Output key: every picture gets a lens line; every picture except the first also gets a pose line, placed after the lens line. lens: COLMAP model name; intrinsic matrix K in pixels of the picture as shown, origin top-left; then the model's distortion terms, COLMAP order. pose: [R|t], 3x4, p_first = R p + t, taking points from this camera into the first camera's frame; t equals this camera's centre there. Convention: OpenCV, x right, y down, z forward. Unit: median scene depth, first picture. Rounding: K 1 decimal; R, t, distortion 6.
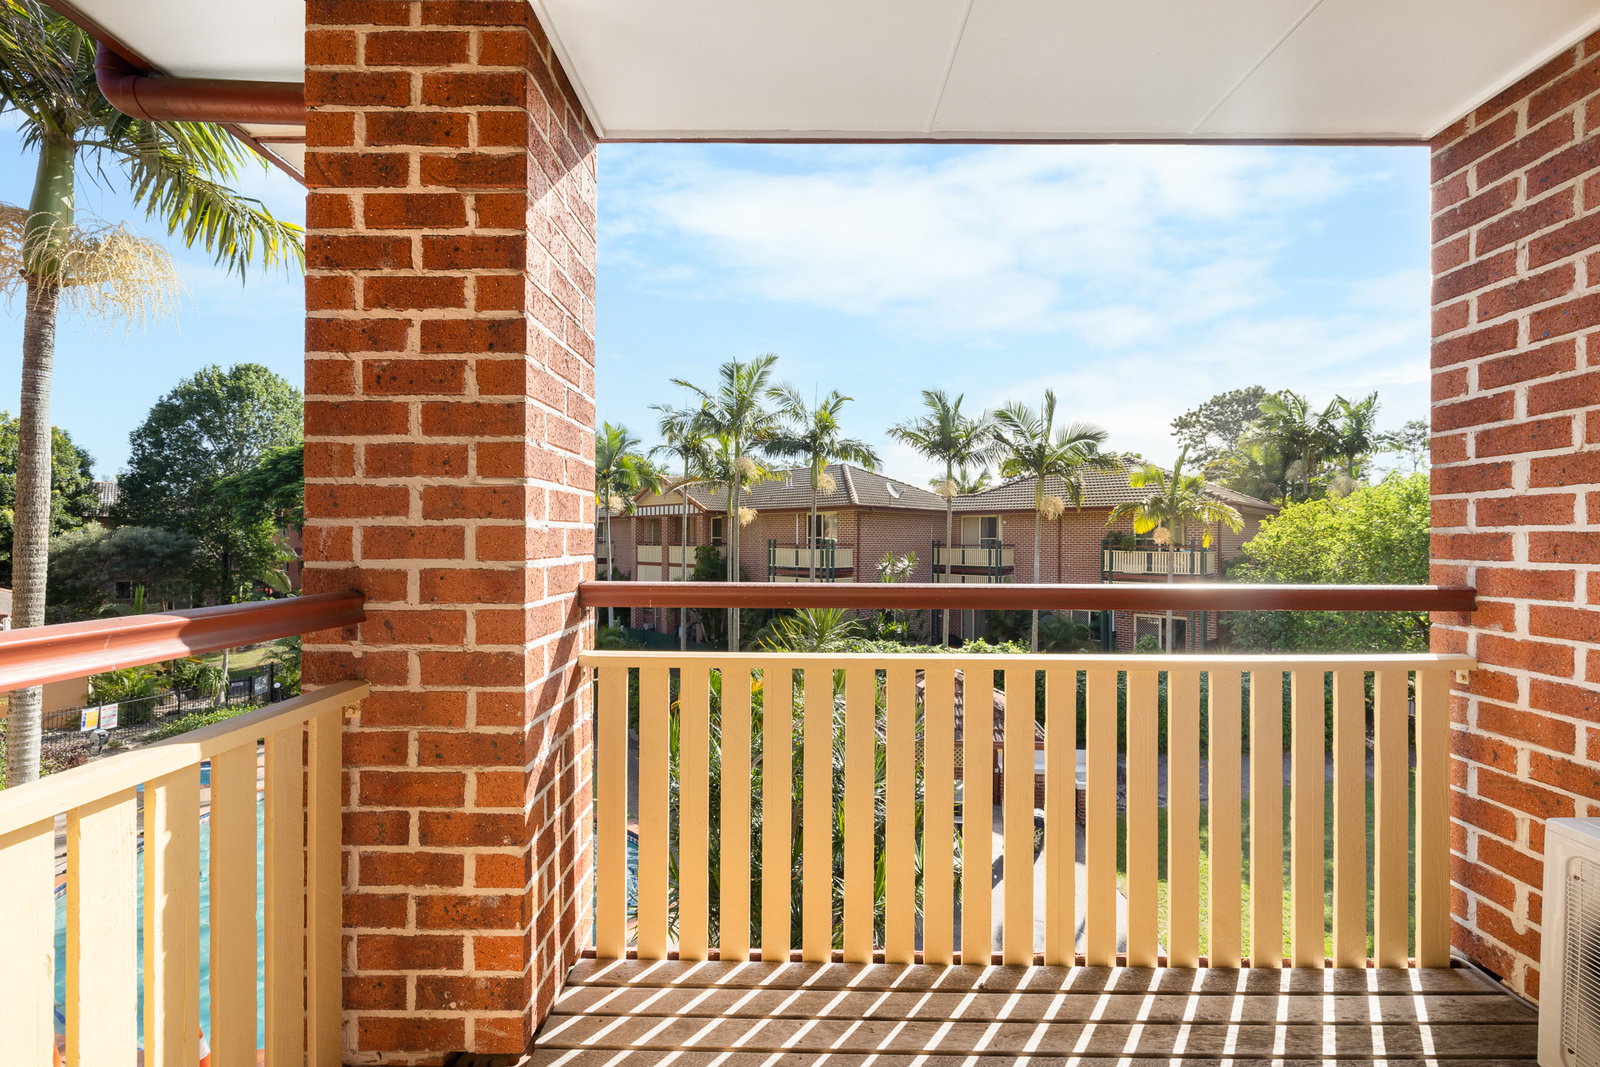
lens RADIAL K [[697.0, 0, 800.0], [0, 697.0, 536.3], [0, 0, 1]] dist [0.001159, 0.000120]
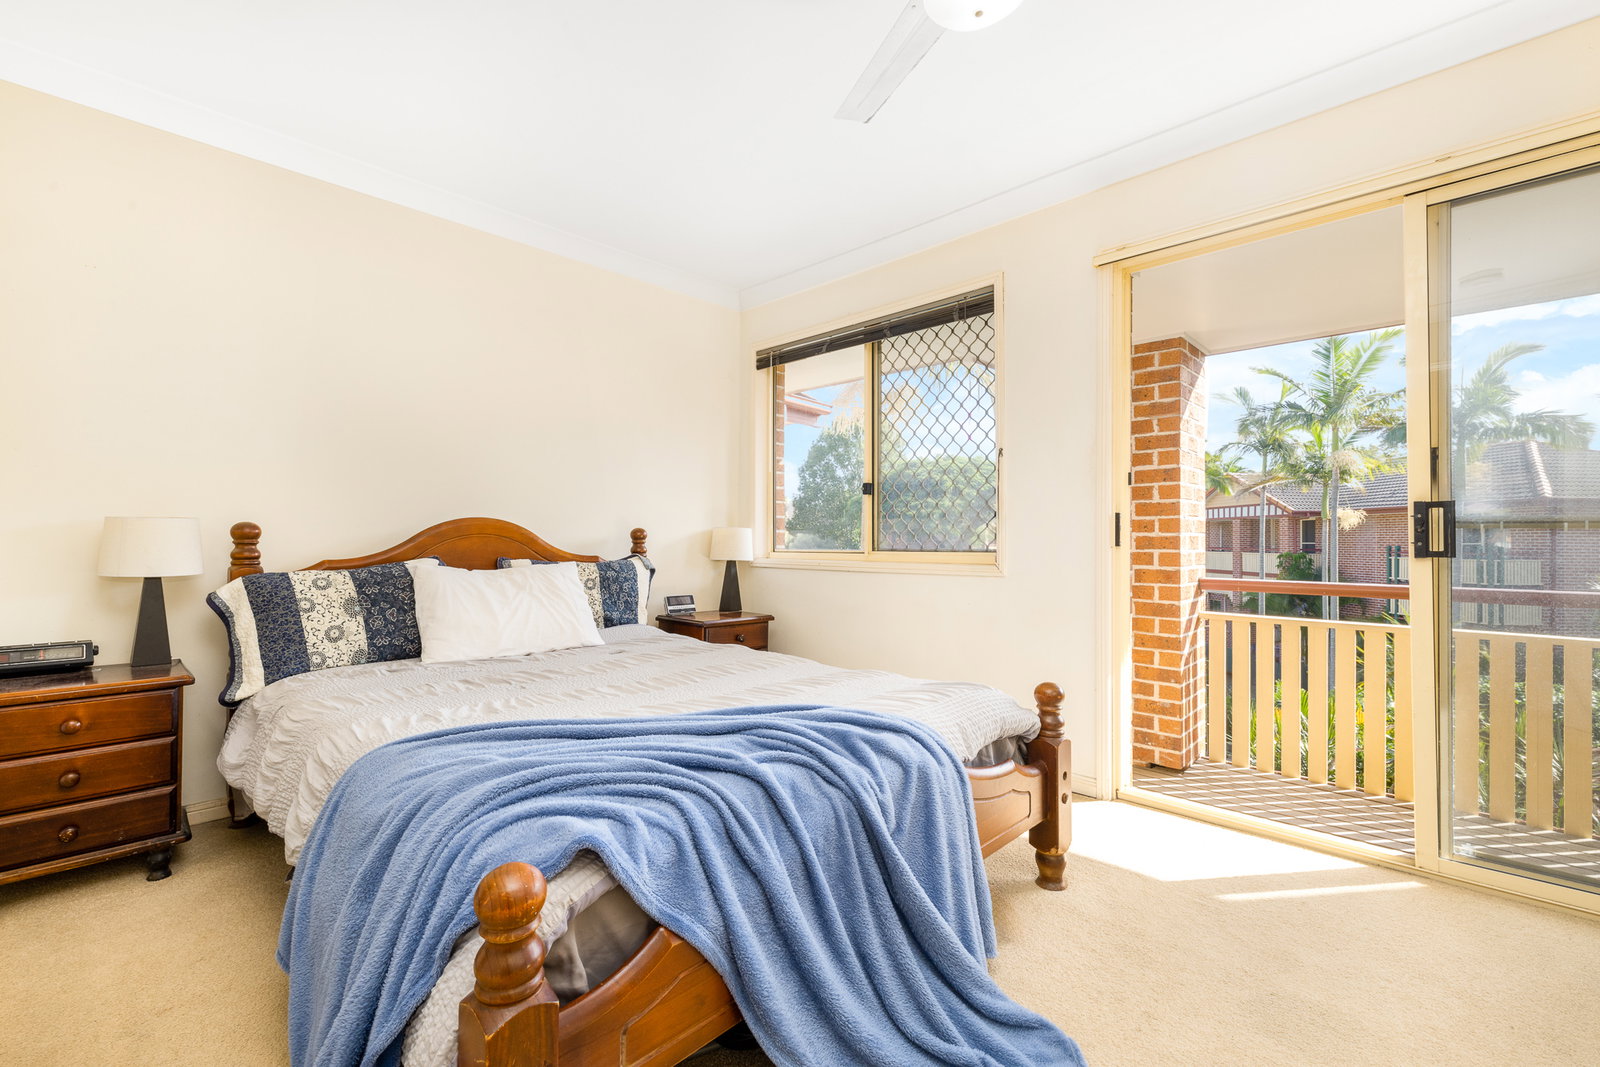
lens RADIAL K [[697.0, 0, 797.0], [0, 697.0, 535.0], [0, 0, 1]] dist [0.001159, 0.000120]
pose [[0.729362, -0.005247, -0.684108, 0.248608], [-0.000074, 0.999970, -0.007749, -0.048552], [0.684128, 0.005703, 0.729340, -1.425239]]
